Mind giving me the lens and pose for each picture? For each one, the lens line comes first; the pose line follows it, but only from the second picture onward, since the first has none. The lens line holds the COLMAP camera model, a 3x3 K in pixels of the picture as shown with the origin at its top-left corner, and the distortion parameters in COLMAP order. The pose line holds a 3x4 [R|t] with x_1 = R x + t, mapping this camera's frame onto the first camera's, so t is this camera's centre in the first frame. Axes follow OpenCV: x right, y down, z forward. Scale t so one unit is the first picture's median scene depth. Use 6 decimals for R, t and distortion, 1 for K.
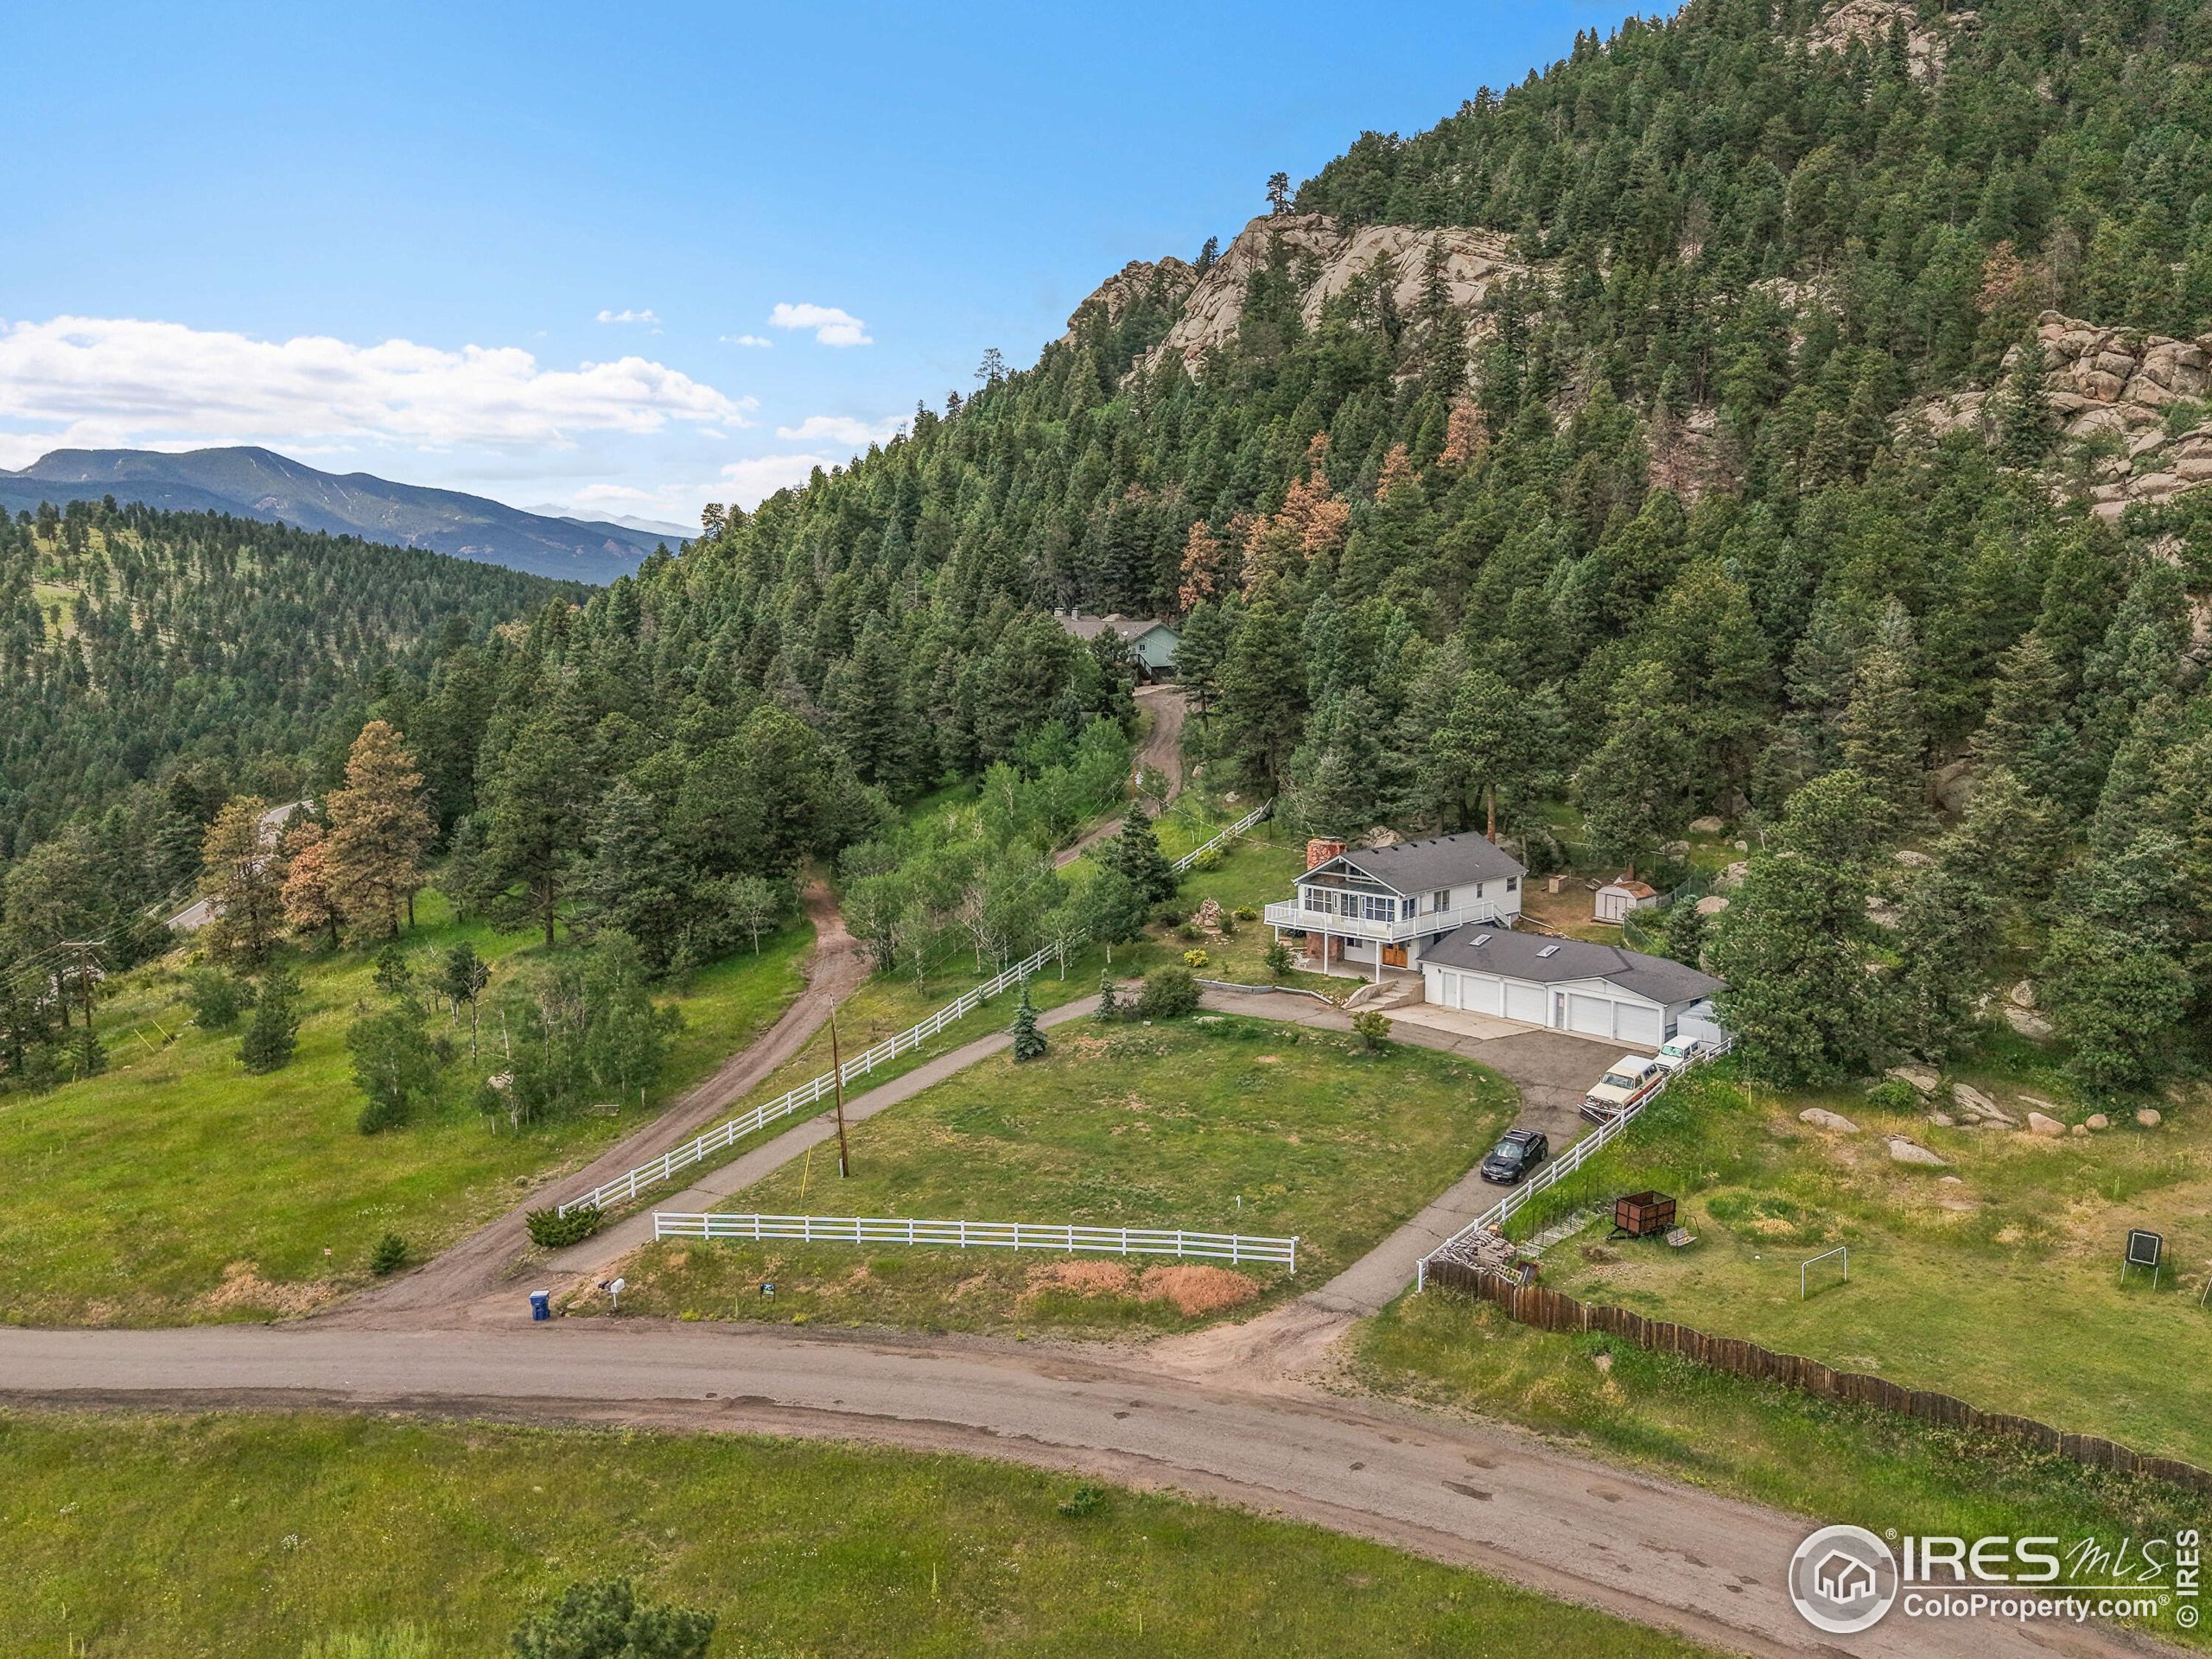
lens RADIAL K [[1920.7, 0, 1096.0], [0, 1920.7, 827.7], [0, 0, 1]] dist [0.037871, -0.051007]
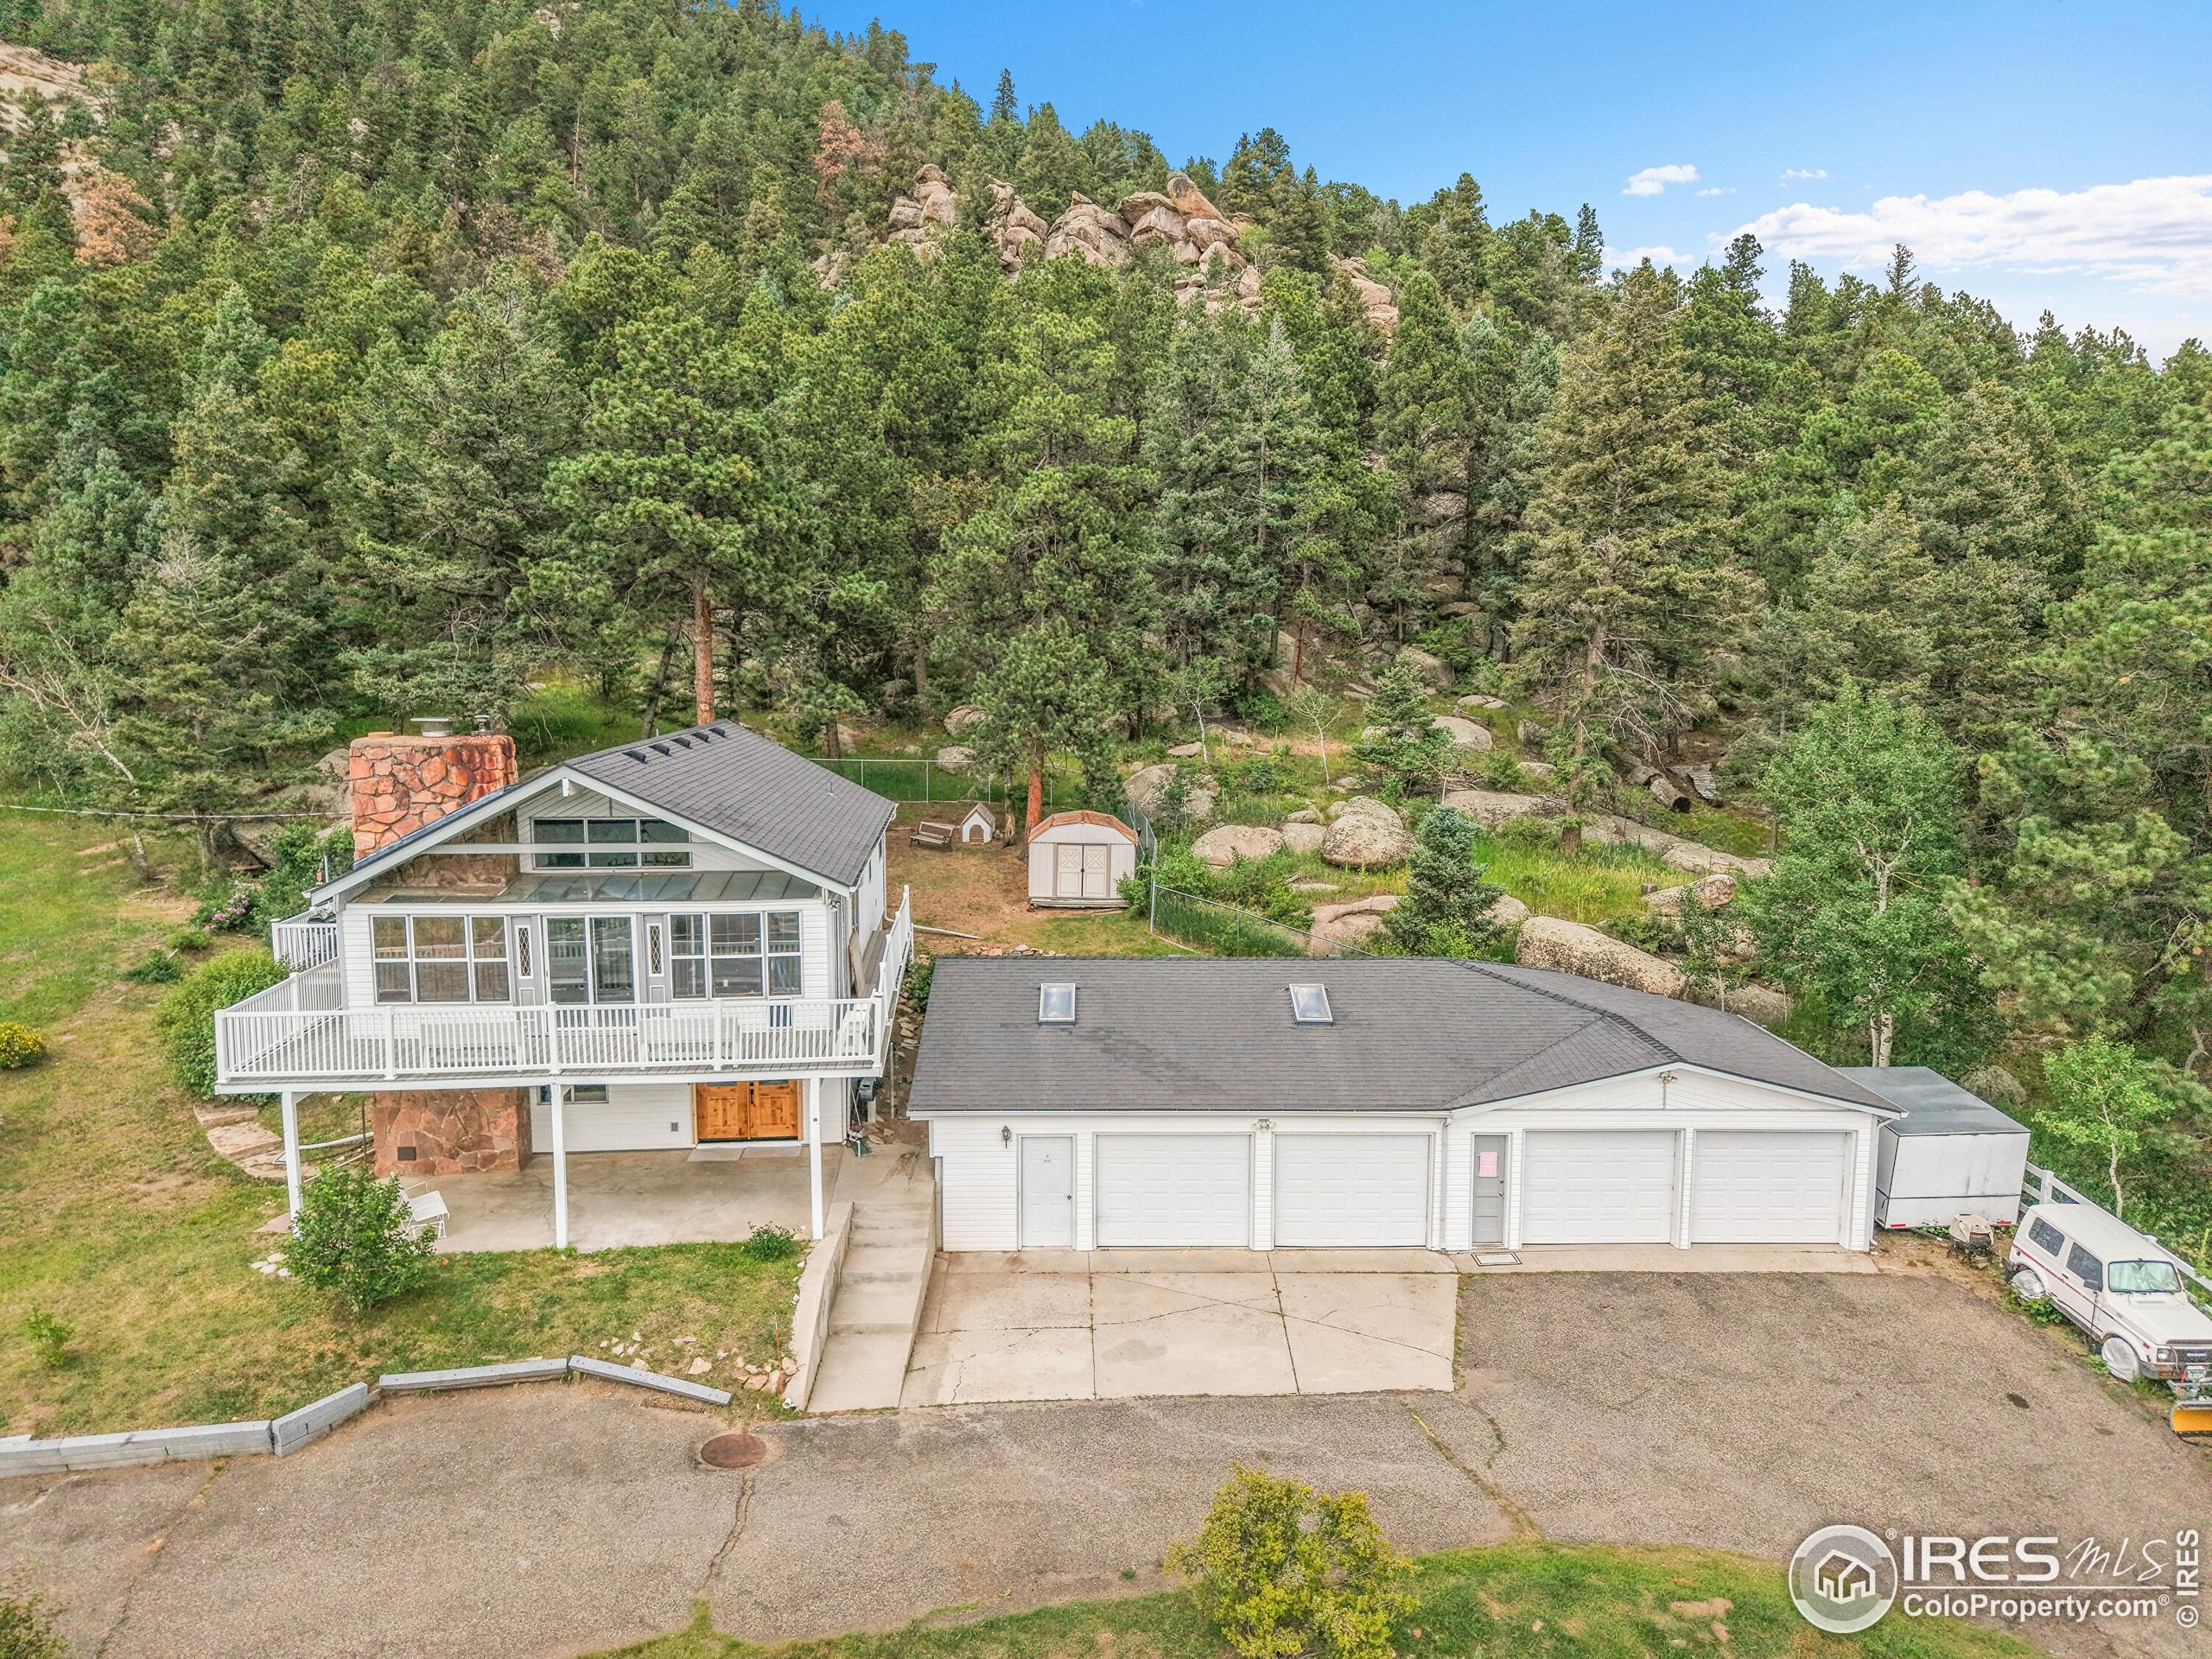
lens RADIAL K [[1483.1, 0, 1111.0], [0, 1483.1, 840.4], [0, 0, 1]] dist [0.016619, -0.014310]
pose [[0.655446, -0.094429, 0.749316, 0.025895], [0.091230, 0.994787, 0.045562, 0.020750], [-0.749712, 0.038497, 0.660644, 0.796969]]
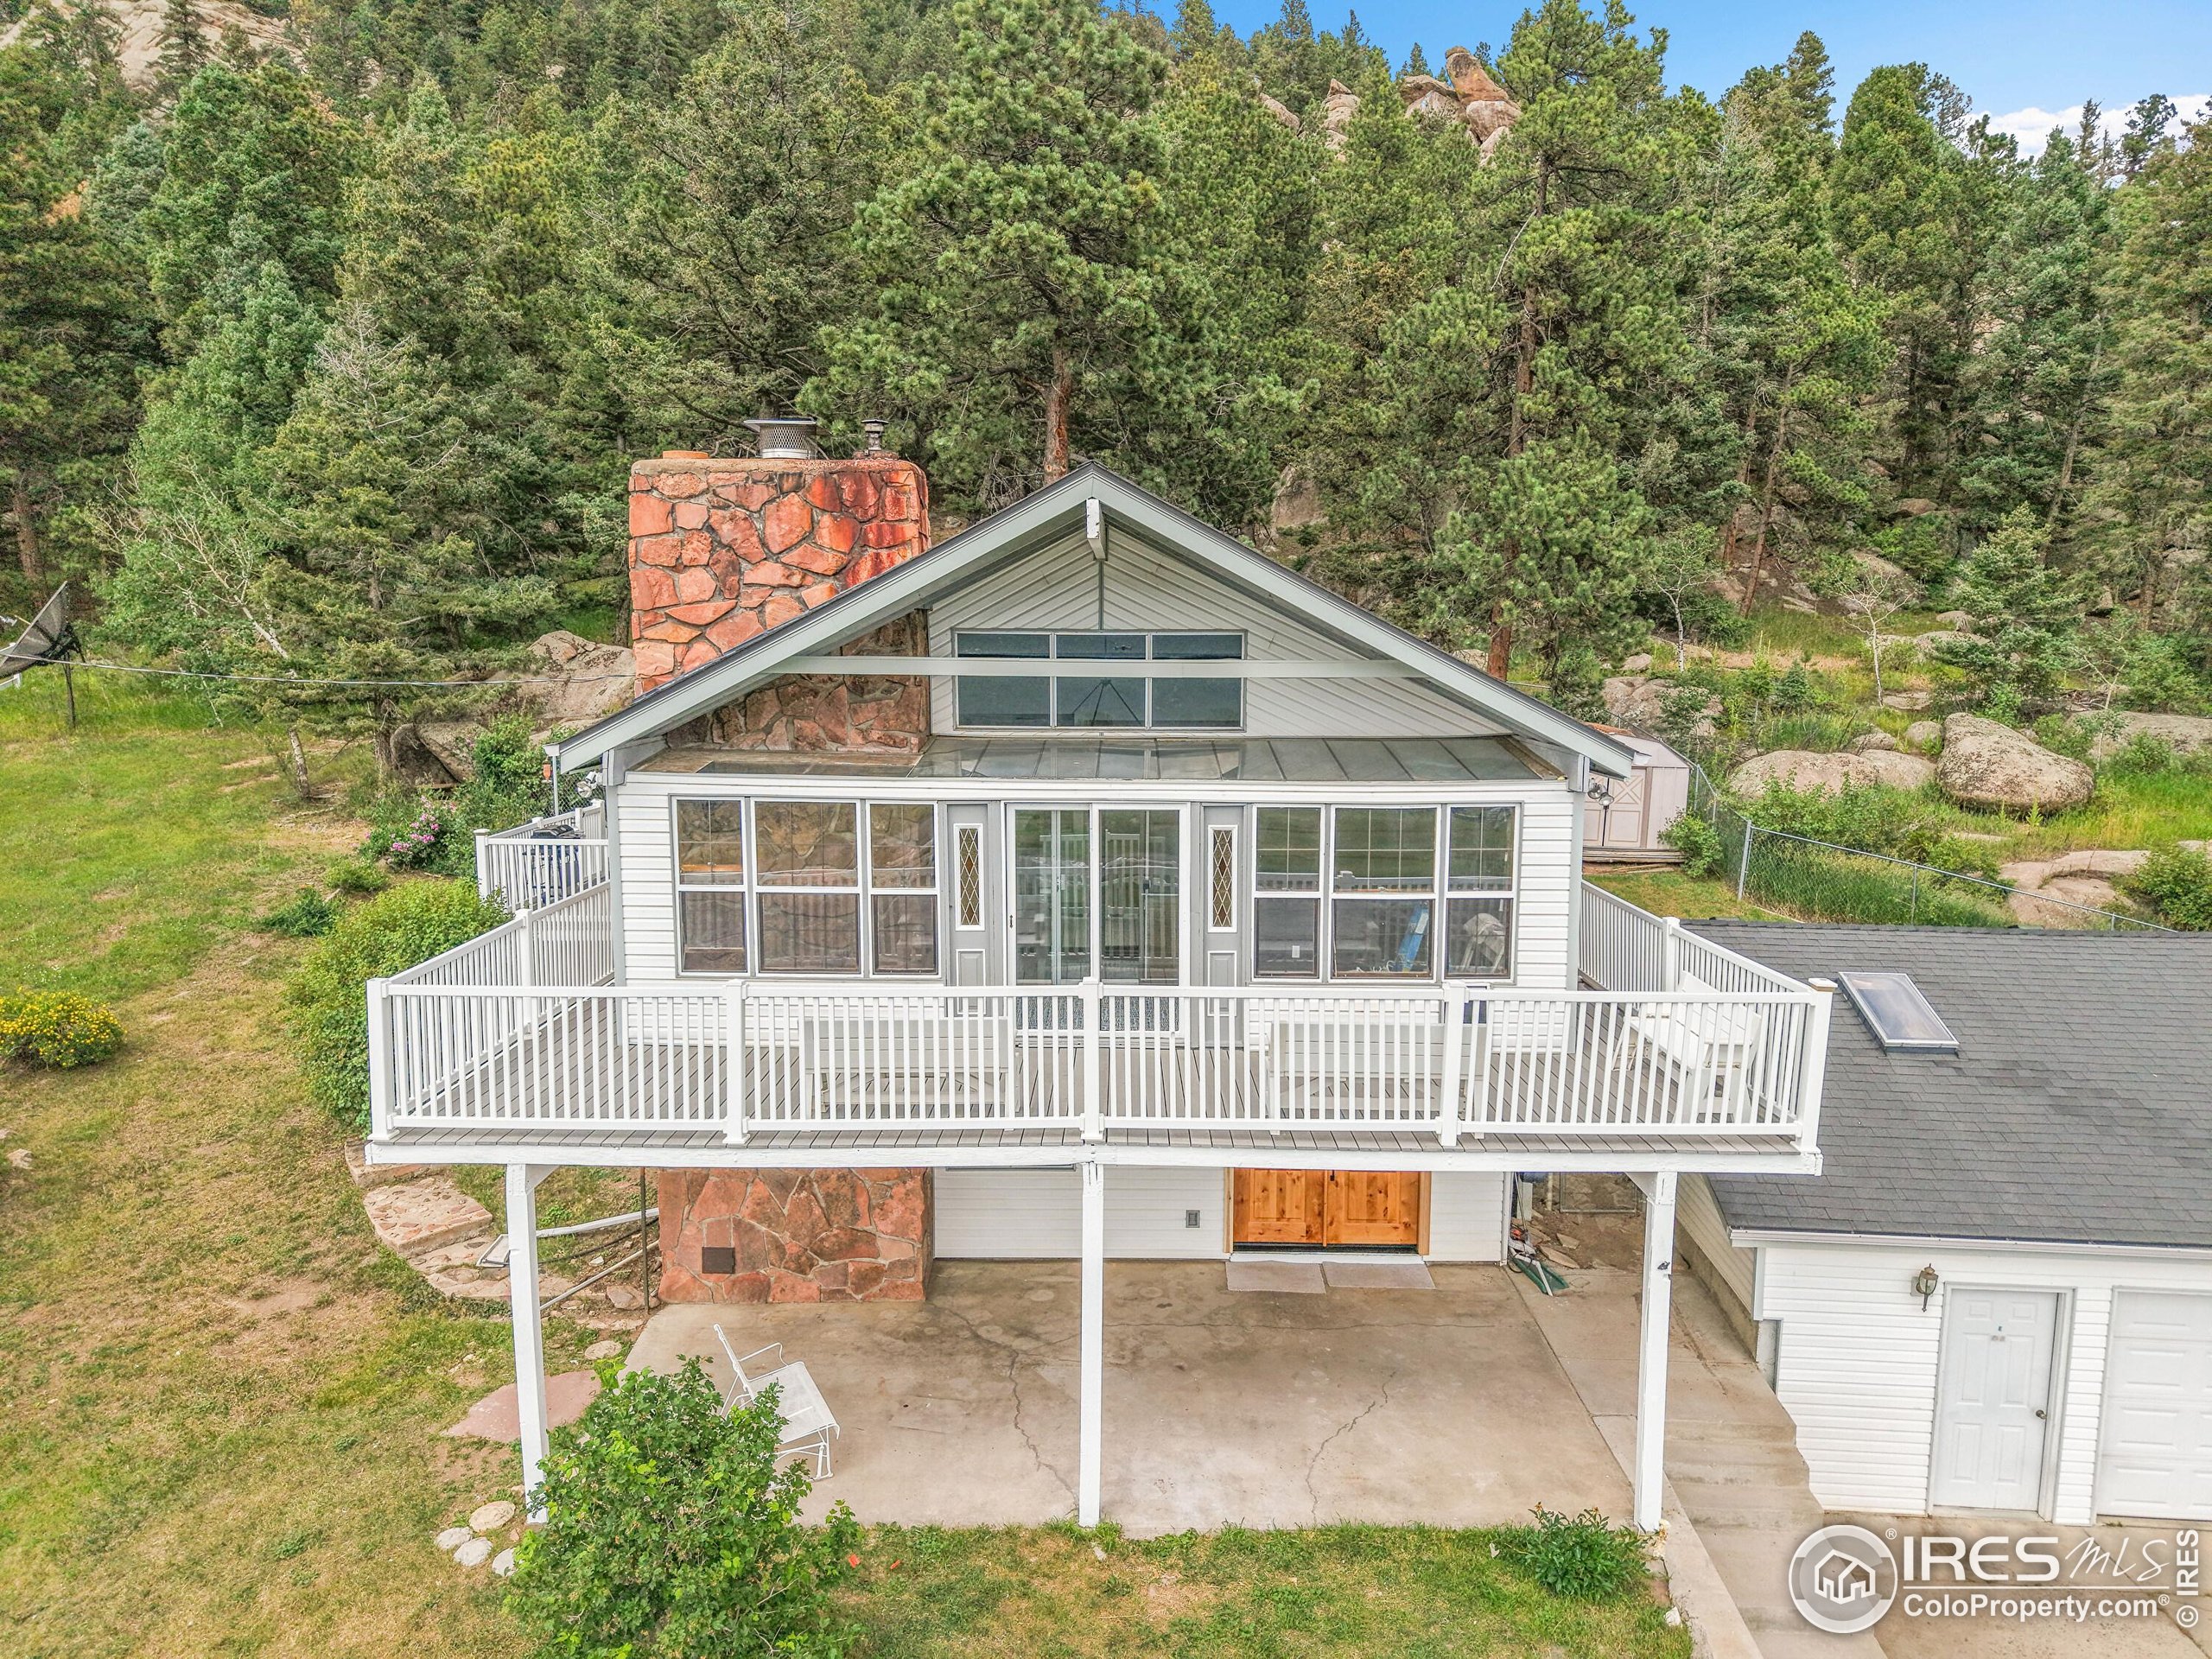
lens RADIAL K [[1483.1, 0, 1113.0], [0, 1483.1, 837.0], [0, 0, 1]] dist [0.016619, -0.014310]
pose [[0.727310, -0.087031, 0.680769, 0.063082], [0.080810, 0.995887, 0.040982, 0.031797], [-0.681535, 0.025207, 0.731351, 0.911329]]
